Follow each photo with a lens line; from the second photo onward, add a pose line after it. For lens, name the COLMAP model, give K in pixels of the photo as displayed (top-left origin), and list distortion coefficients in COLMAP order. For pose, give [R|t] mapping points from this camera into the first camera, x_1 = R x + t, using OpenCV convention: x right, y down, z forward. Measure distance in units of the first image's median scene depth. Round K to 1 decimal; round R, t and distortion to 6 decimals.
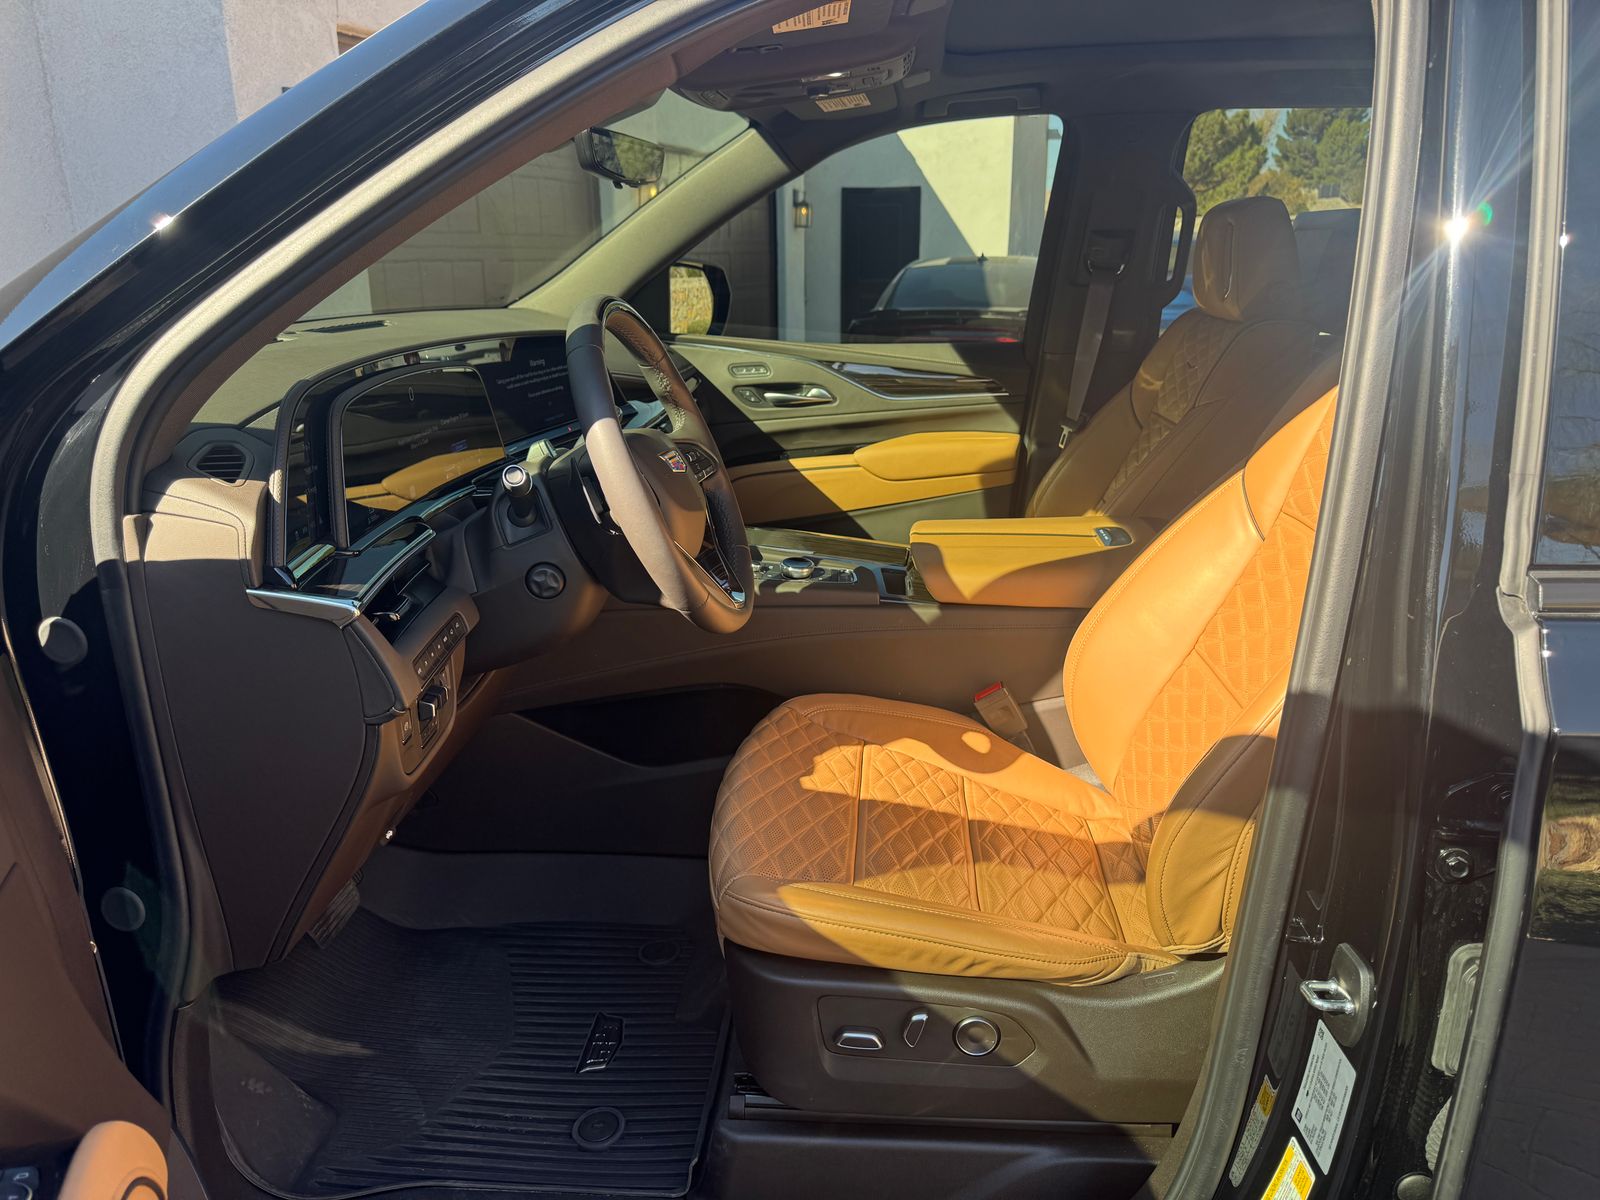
lens RADIAL K [[1126.6, 0, 796.3], [0, 1126.6, 595.9], [0, 0, 1]] dist [0.027441, -0.034160]
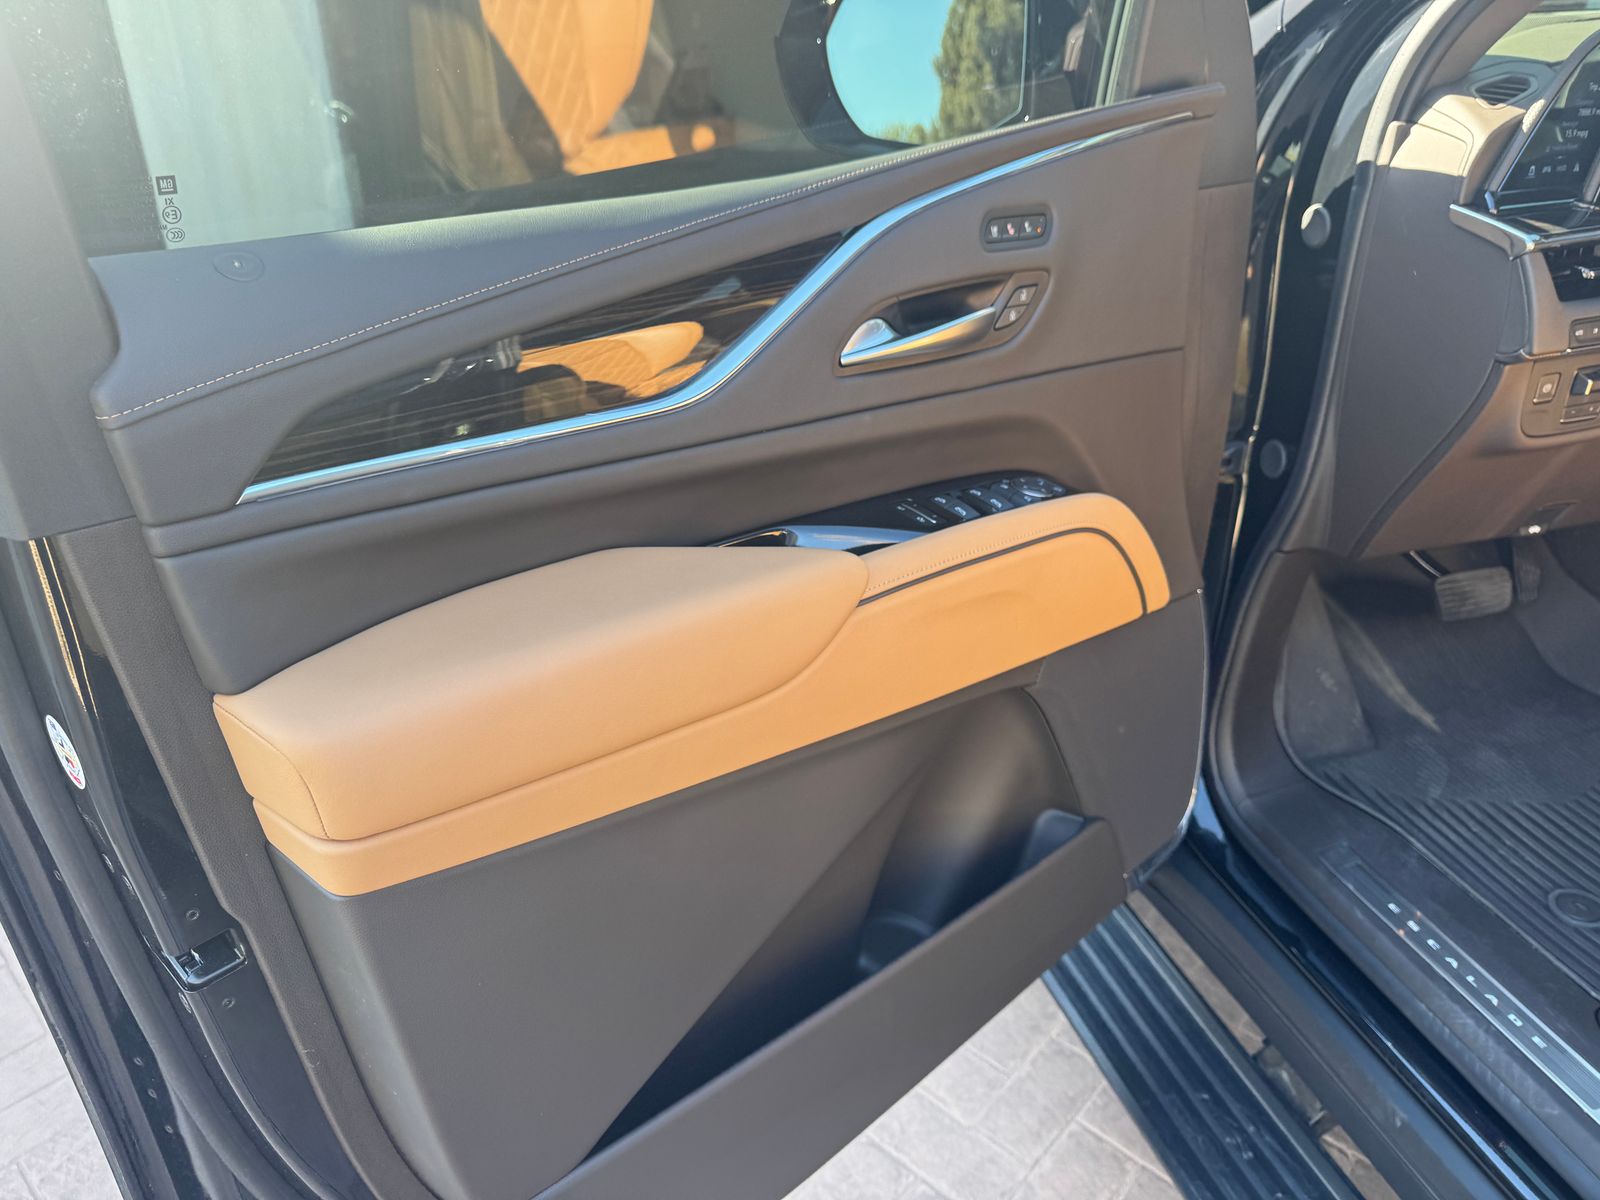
lens RADIAL K [[1166.5, 0, 793.1], [0, 1166.5, 603.6], [0, 0, 1]] dist [-0.017379, 0.006508]
pose [[0.354742, 0.441741, -0.824029, 0.250332], [-0.264892, 0.892721, 0.364530, 0.064001], [0.896655, 0.088964, 0.433699, -0.017069]]
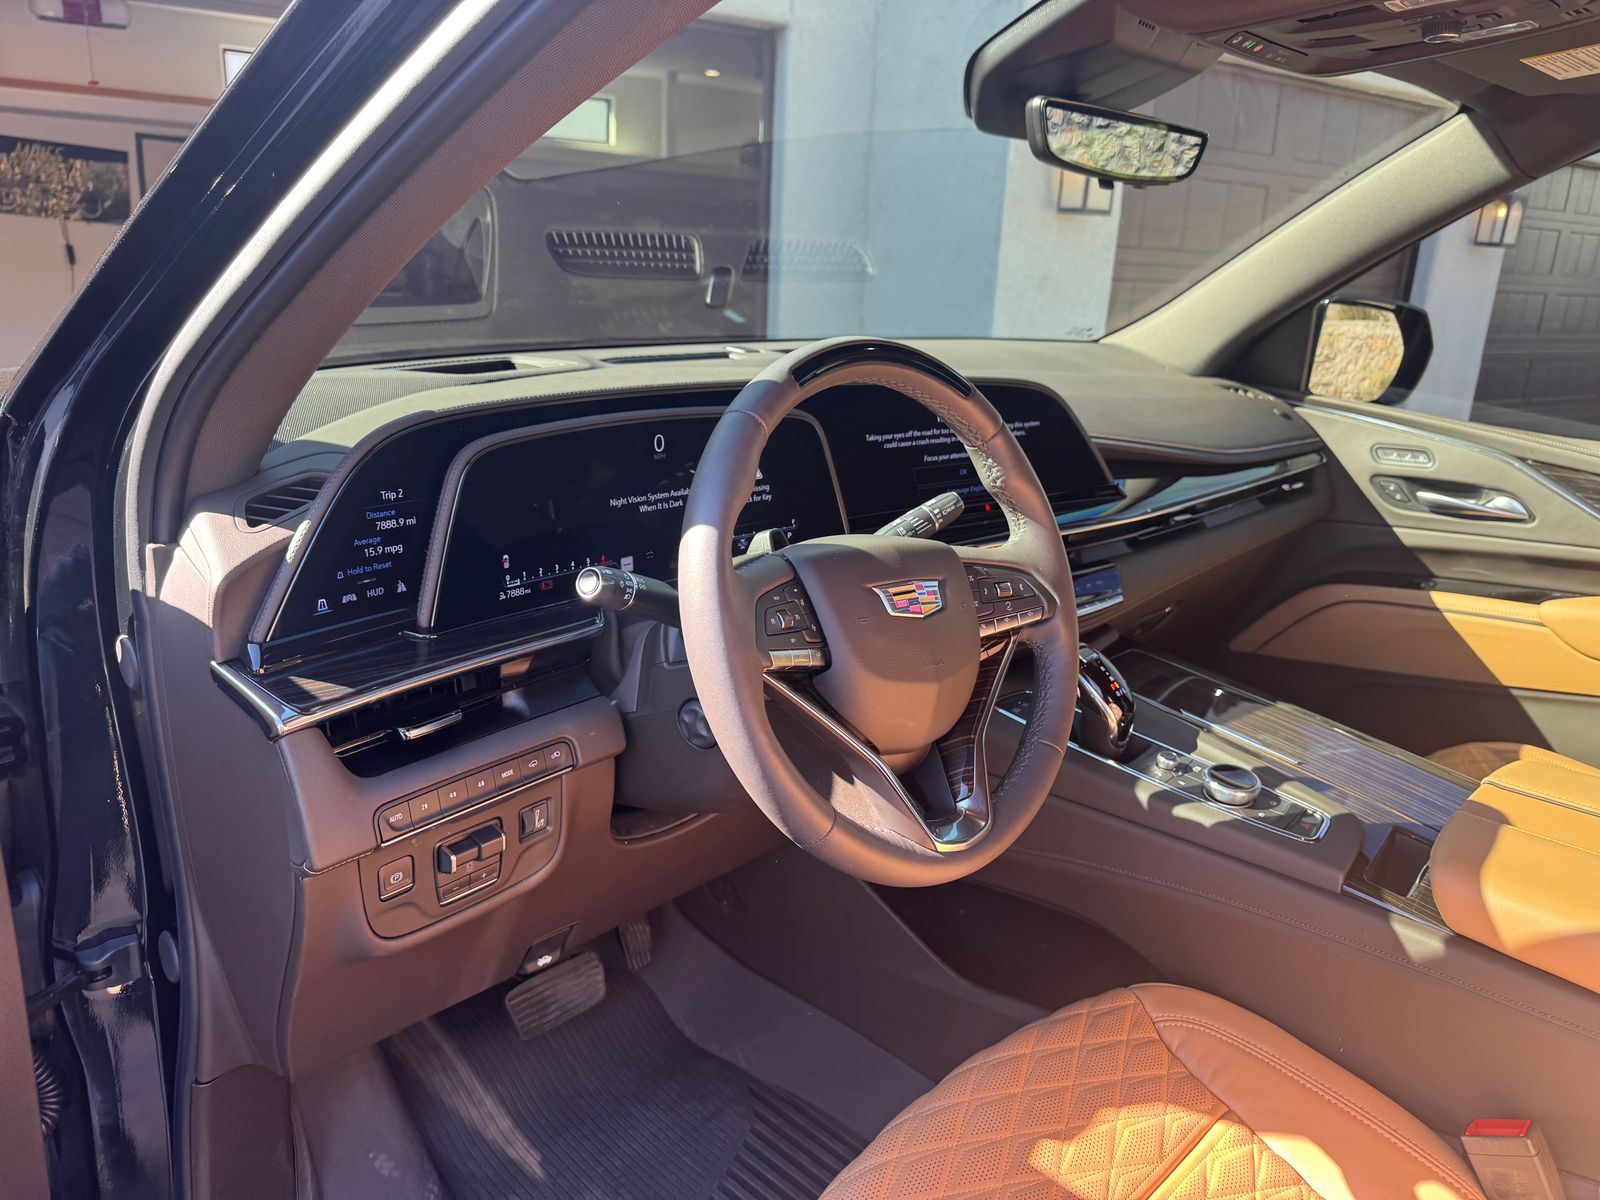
lens RADIAL K [[1126.6, 0, 811.3], [0, 1126.6, 608.3], [0, 0, 1]] dist [0.027441, -0.034160]
pose [[0.769877, 0.228962, -0.595706, 0.199881], [-0.231684, 0.970018, 0.073408, -0.129179], [0.594653, 0.081500, 0.799841, 0.396117]]
